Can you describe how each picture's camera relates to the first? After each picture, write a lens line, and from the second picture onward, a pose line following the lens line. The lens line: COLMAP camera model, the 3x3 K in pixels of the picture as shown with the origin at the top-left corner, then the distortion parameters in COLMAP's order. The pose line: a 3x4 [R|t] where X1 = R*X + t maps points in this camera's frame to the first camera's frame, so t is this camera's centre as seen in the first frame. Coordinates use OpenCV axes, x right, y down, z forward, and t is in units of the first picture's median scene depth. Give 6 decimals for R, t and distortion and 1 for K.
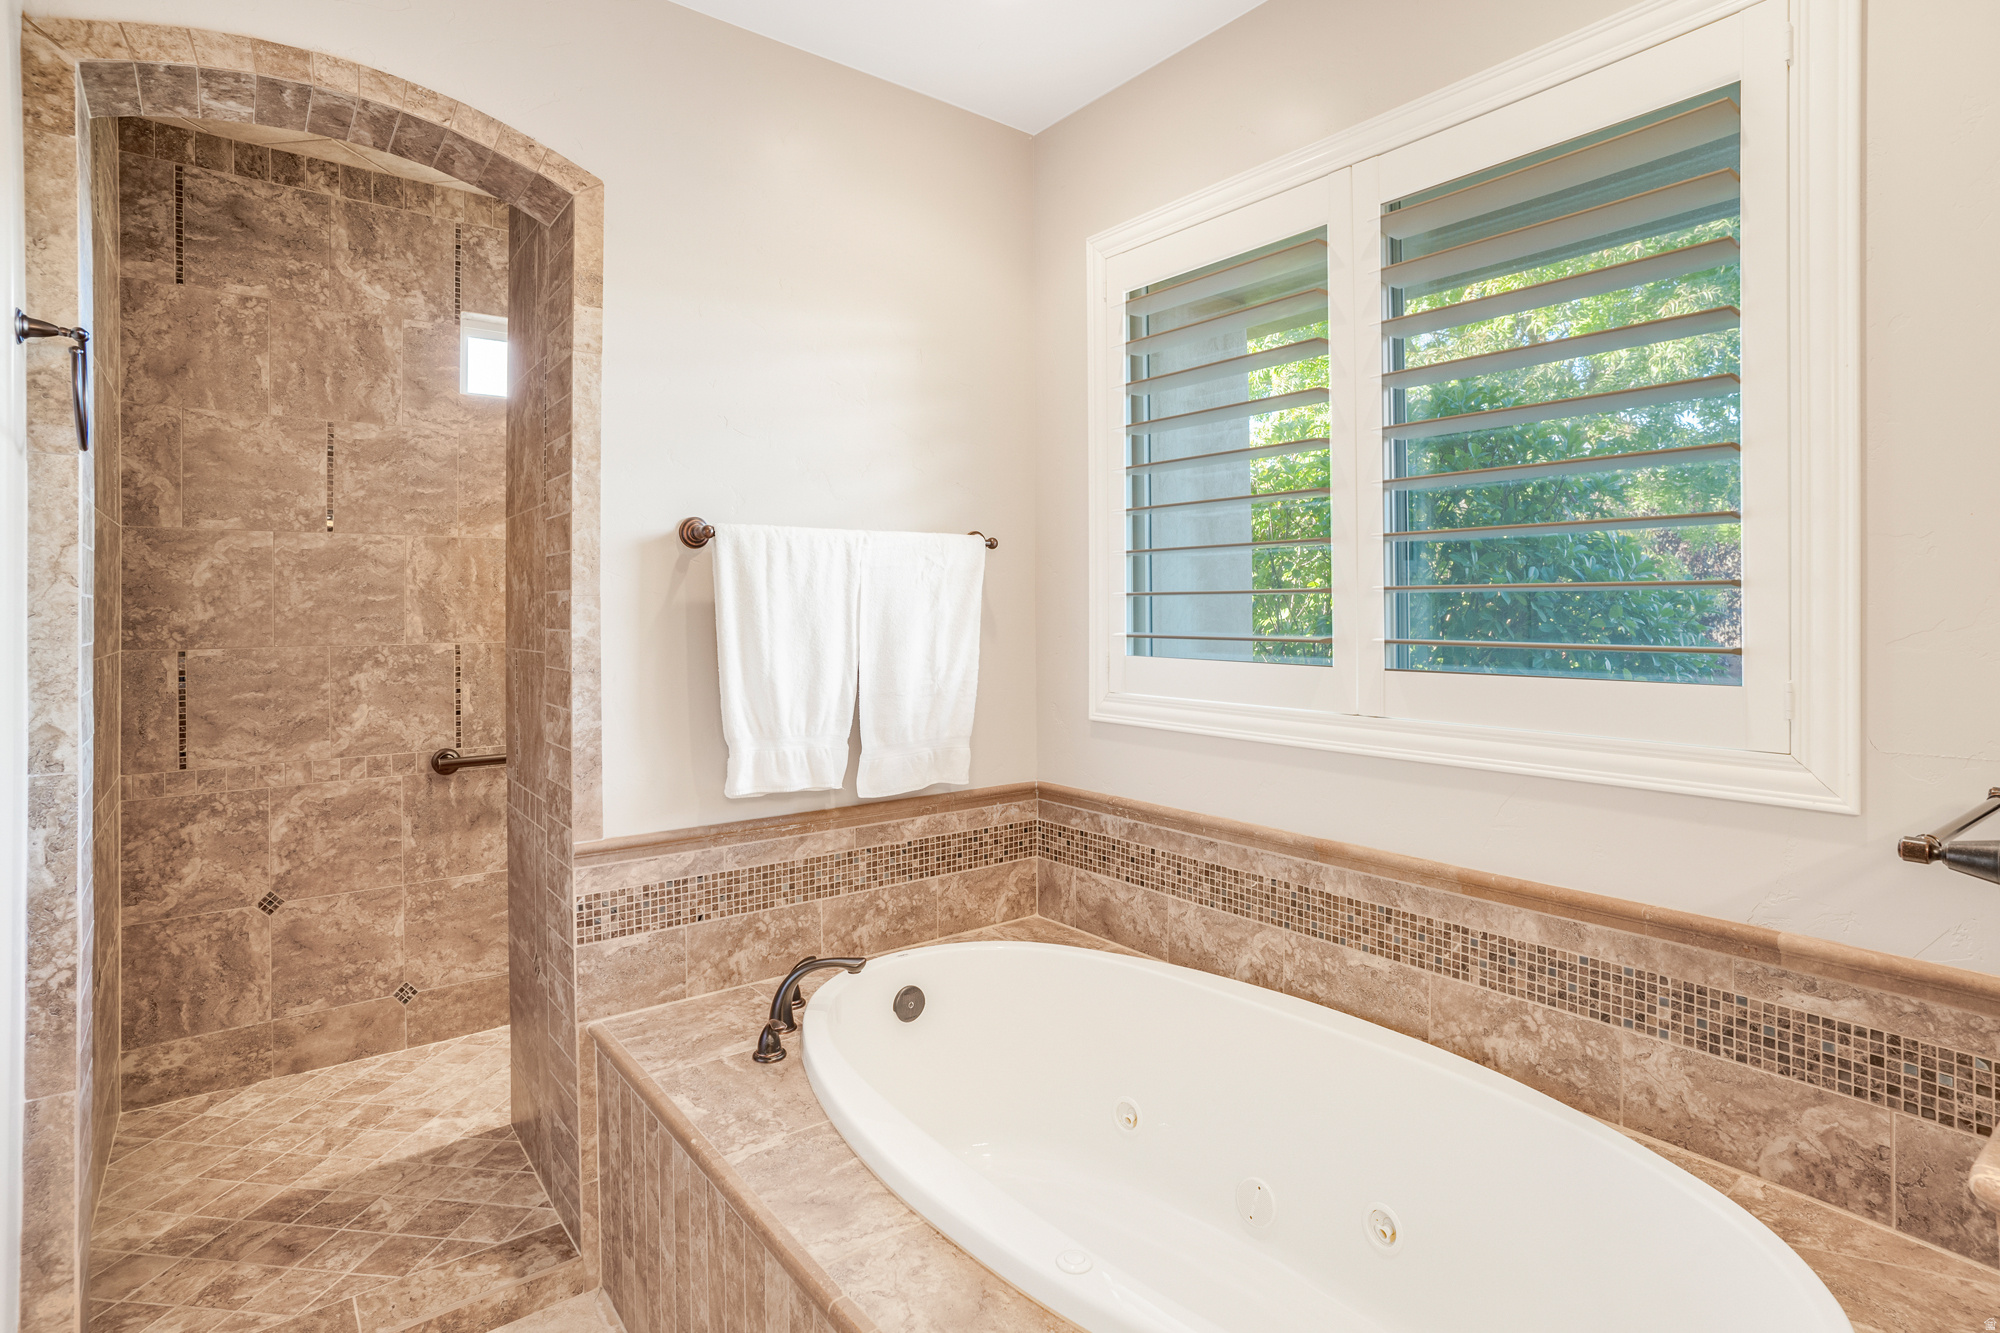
lens RADIAL K [[1002.6, 0, 998.5], [0, 1002.6, 601.9], [0, 0, 1]] dist [-0.064496, 0.038648]
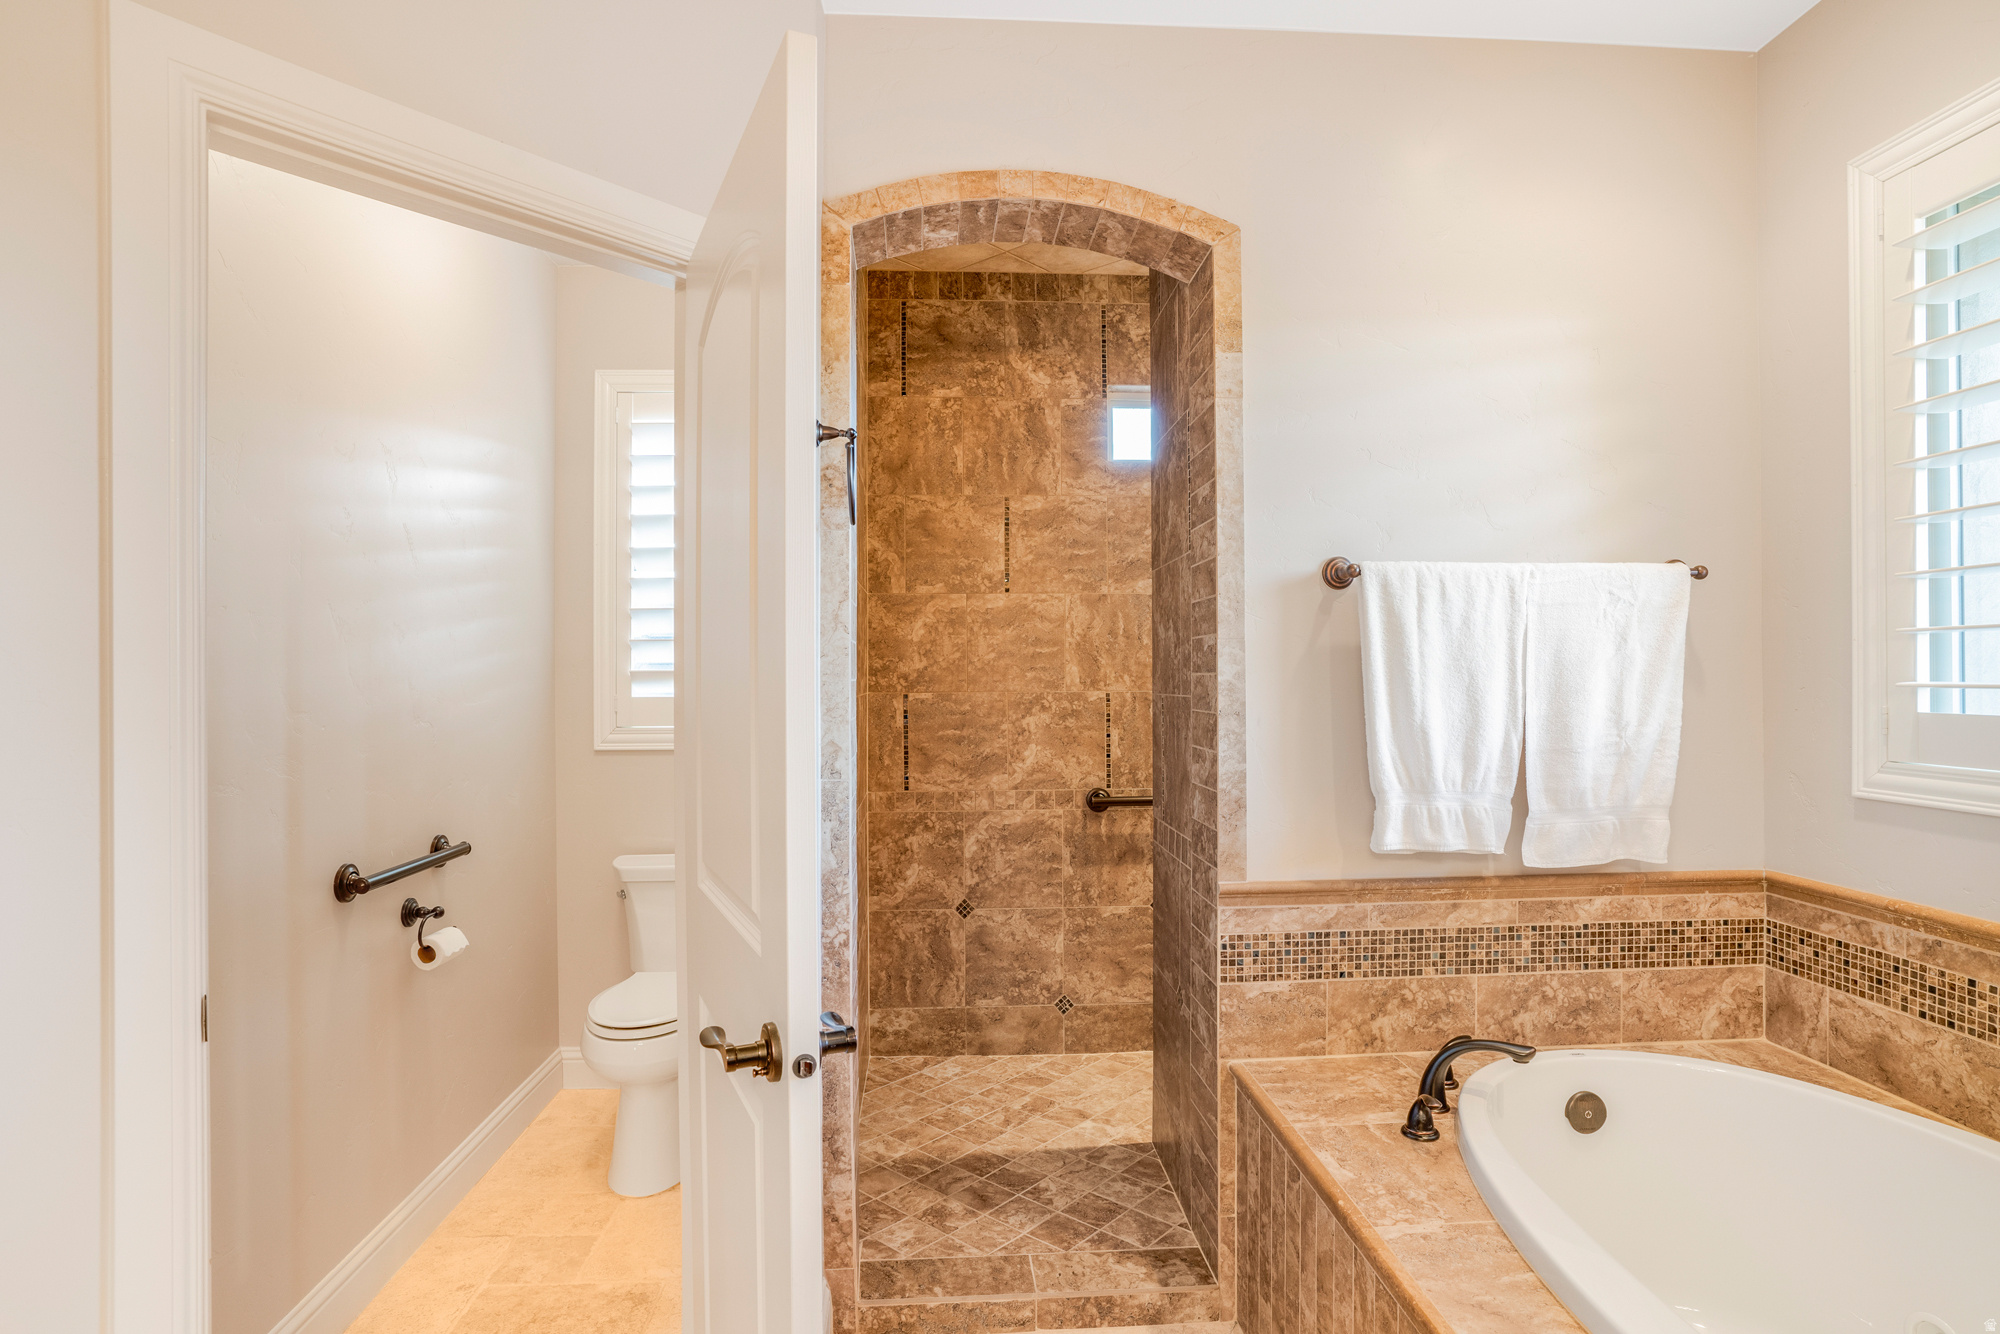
lens RADIAL K [[1013.5, 0, 989.8], [0, 1013.5, 671.0], [0, 0, 1]] dist [-0.074056, 0.038848]
pose [[0.824382, -0.001622, -0.566032, -0.033405], [0.003822, 0.999989, 0.002700, 0.020686], [0.566021, -0.004389, 0.824379, 0.013538]]
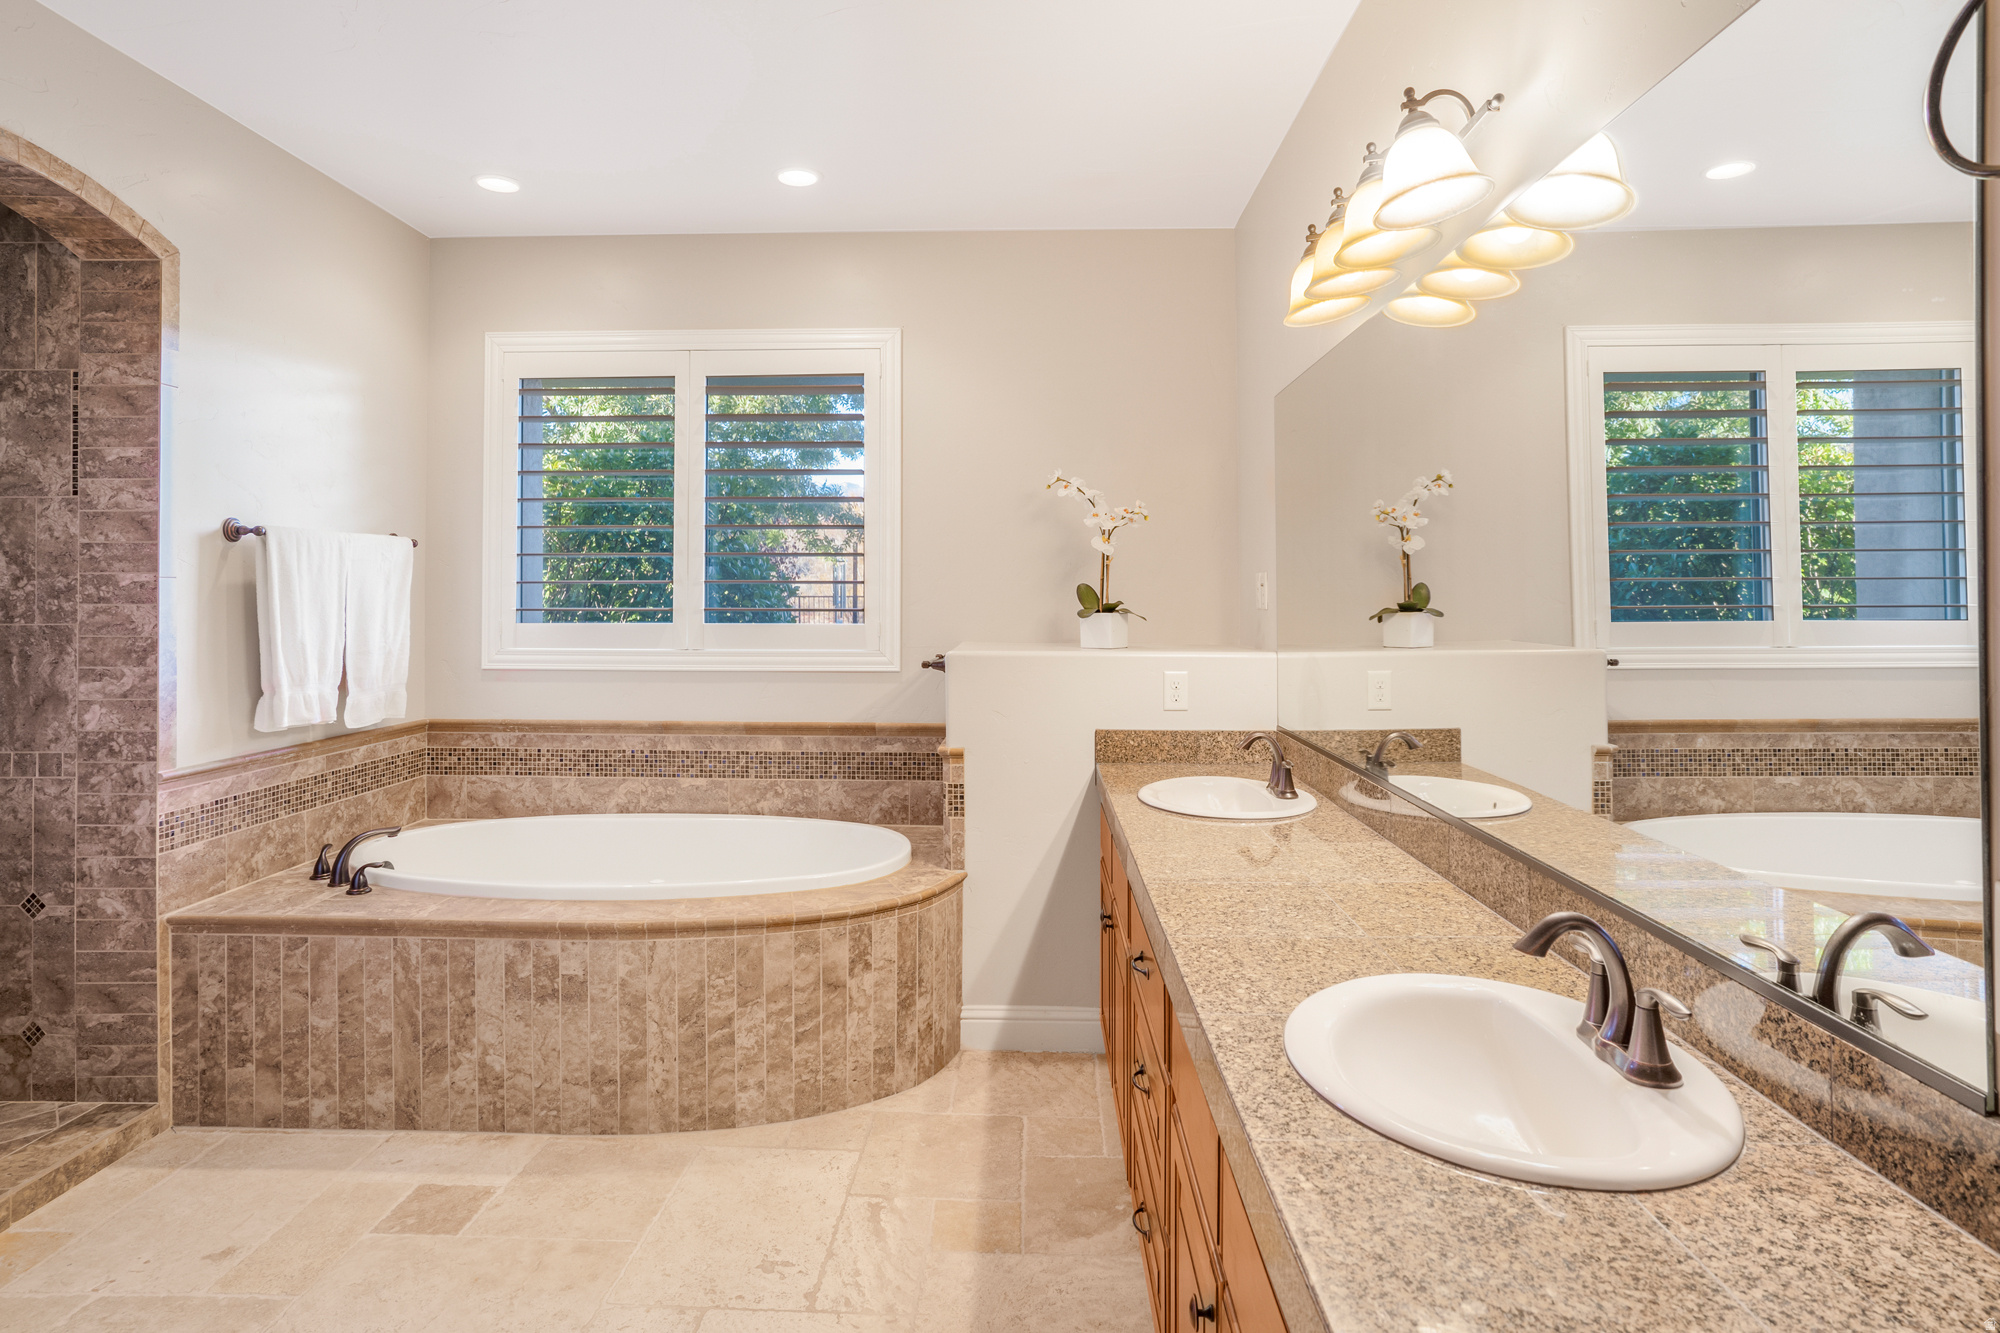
lens RADIAL K [[1071.2, 0, 1003.2], [0, 1071.2, 588.8], [0, 0, 1]] dist [0.005381, 0.001925]
pose [[0.626635, 0.009433, 0.779256, -0.736732], [-0.006354, 0.999955, -0.006995, 0.010296], [-0.779287, -0.000568, 0.626667, -0.629335]]
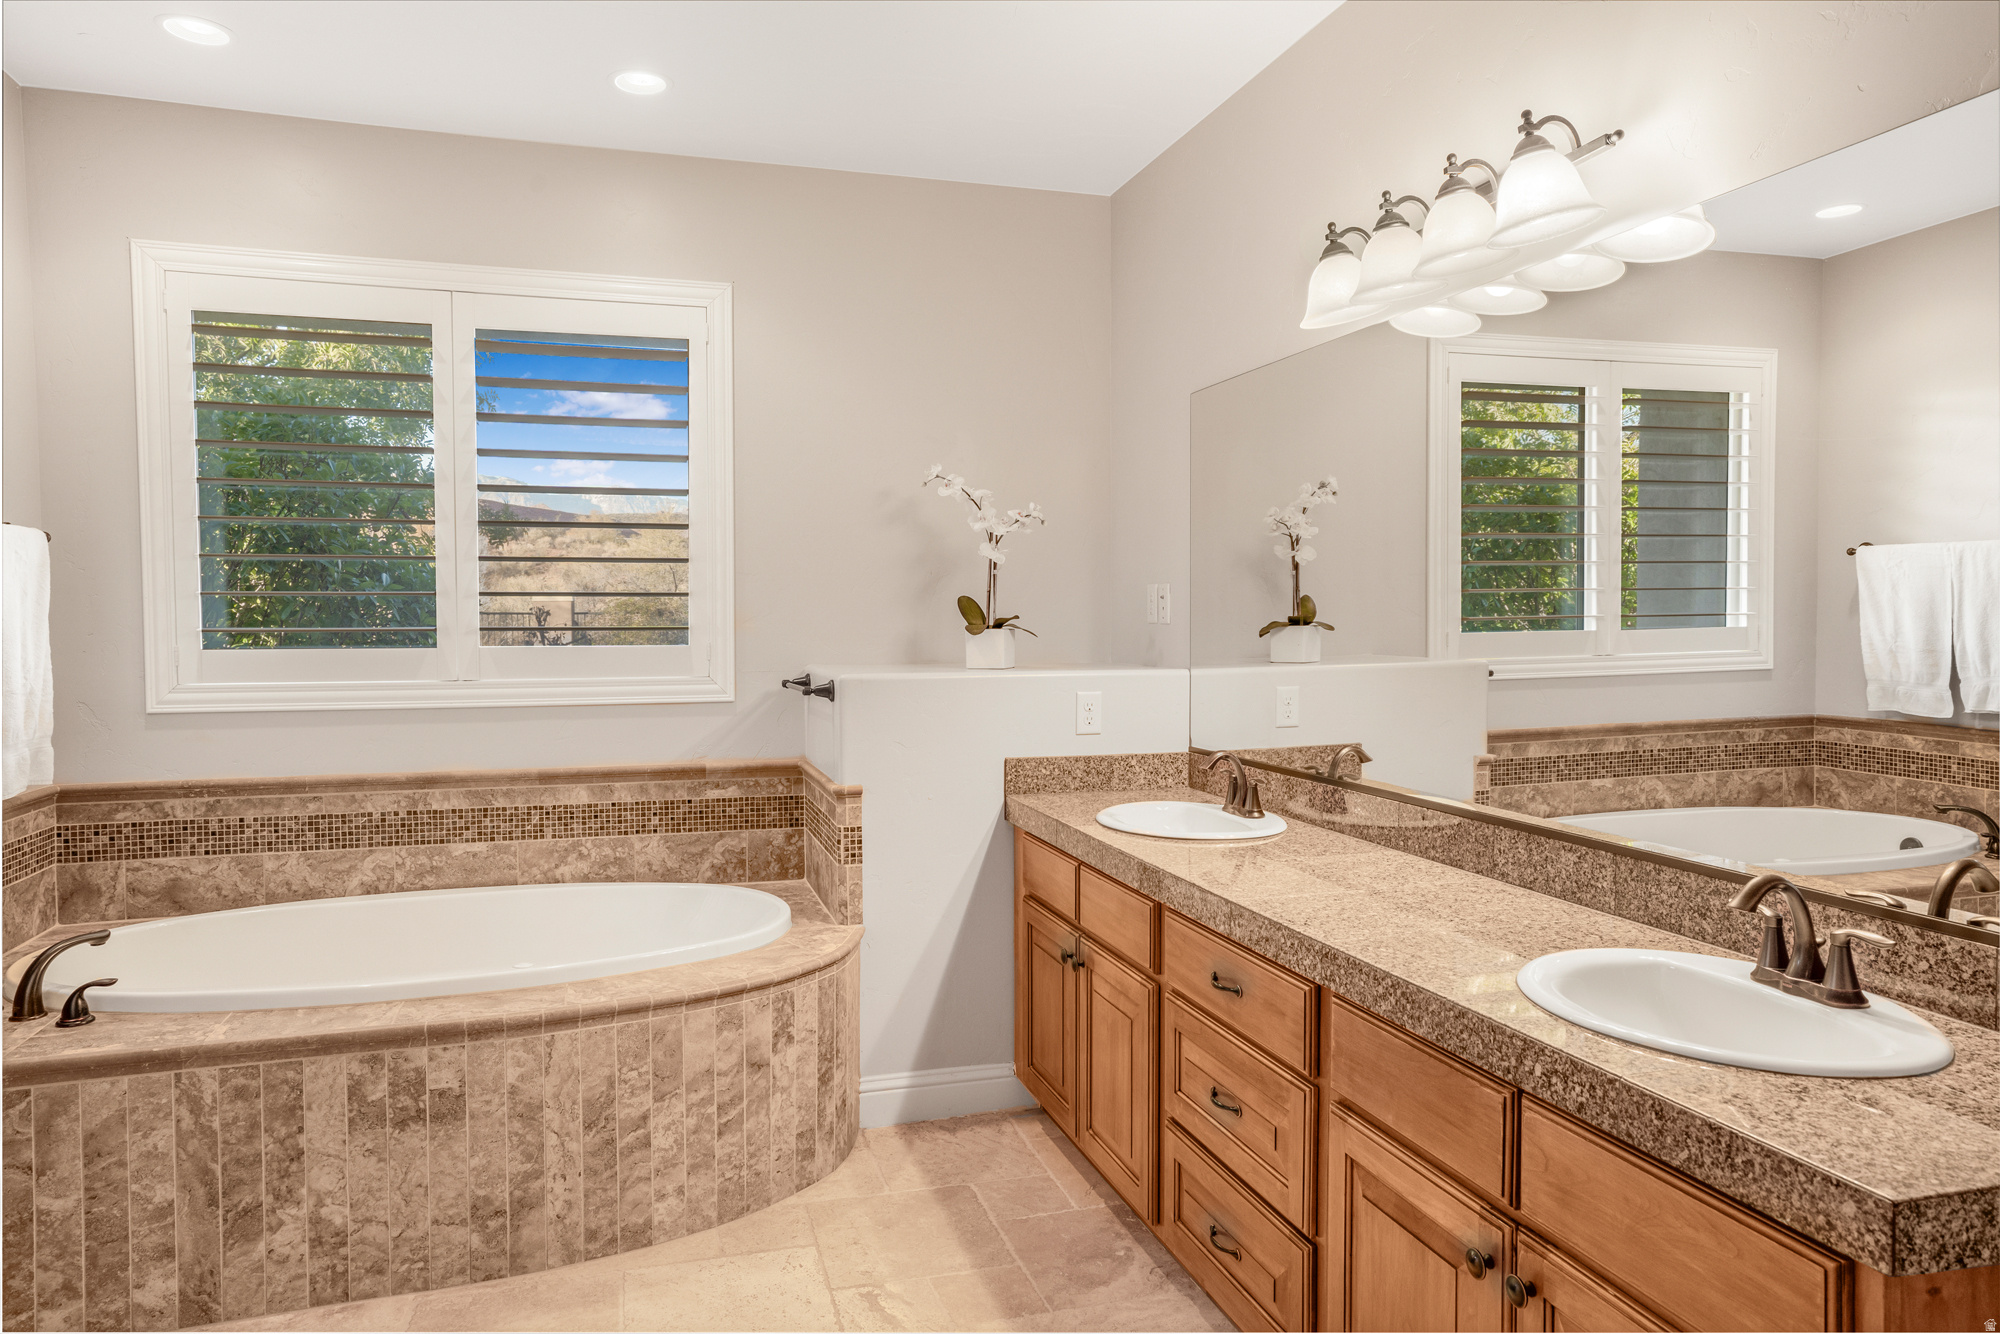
lens RADIAL K [[1298.7, 0, 1000.0], [0, 1298.7, 667.0], [0, 0, 1]] dist [0.047080, 0.027407]
pose [[0.356500, -0.039645, 0.933454, -1.012975], [-0.002093, 0.999063, 0.043231, 0.009796], [-0.934293, -0.017366, 0.356082, -0.368146]]
